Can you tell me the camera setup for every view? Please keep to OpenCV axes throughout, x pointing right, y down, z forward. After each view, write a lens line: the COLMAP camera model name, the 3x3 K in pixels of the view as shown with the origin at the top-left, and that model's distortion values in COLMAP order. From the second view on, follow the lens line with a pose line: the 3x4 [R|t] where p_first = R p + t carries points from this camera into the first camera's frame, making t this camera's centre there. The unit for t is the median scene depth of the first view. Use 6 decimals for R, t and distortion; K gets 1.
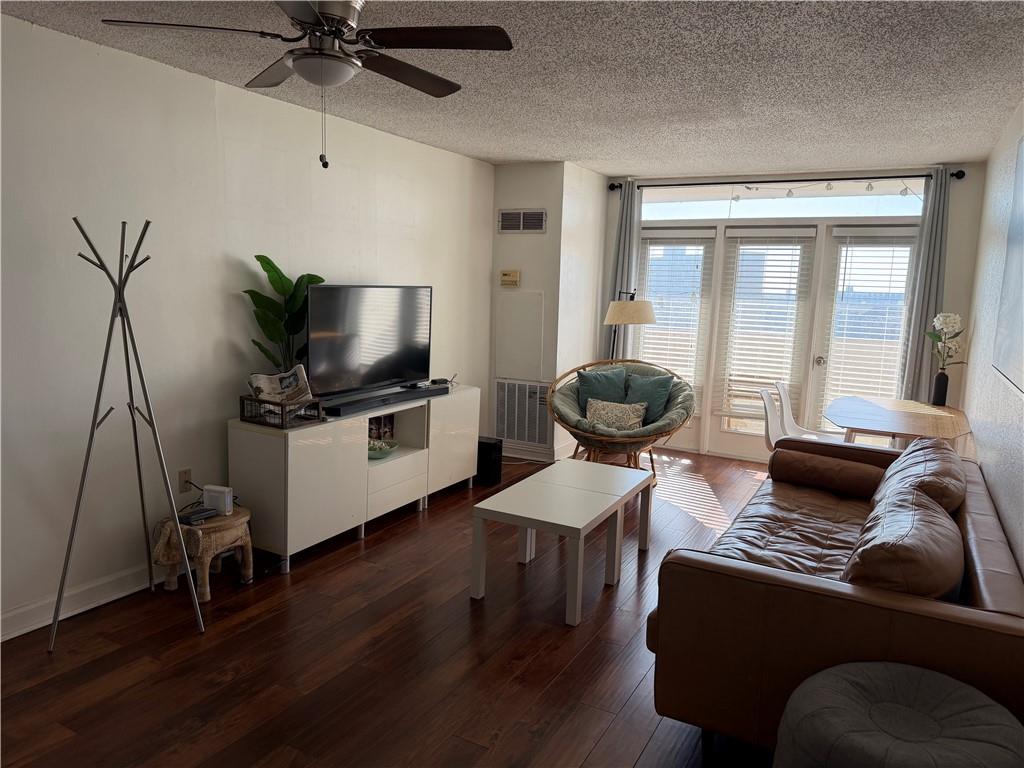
lens RADIAL K [[713.1, 0, 509.4], [0, 713.1, 386.0], [0, 0, 1]] dist [0.147718, -0.250253]
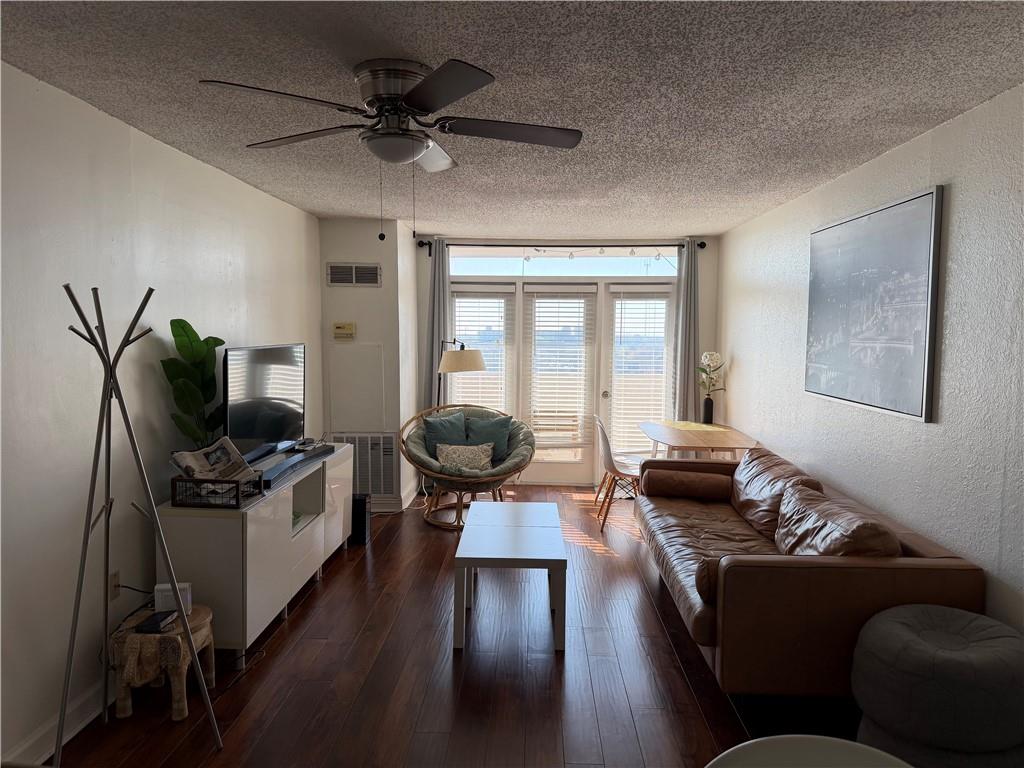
lens RADIAL K [[713.1, 0, 509.4], [0, 713.1, 386.0], [0, 0, 1]] dist [0.147718, -0.250253]
pose [[0.890987, -0.059446, 0.450121, -0.259622], [0.084841, 0.995728, -0.036434, -0.020056], [-0.446032, 0.070651, 0.892224, 0.014802]]
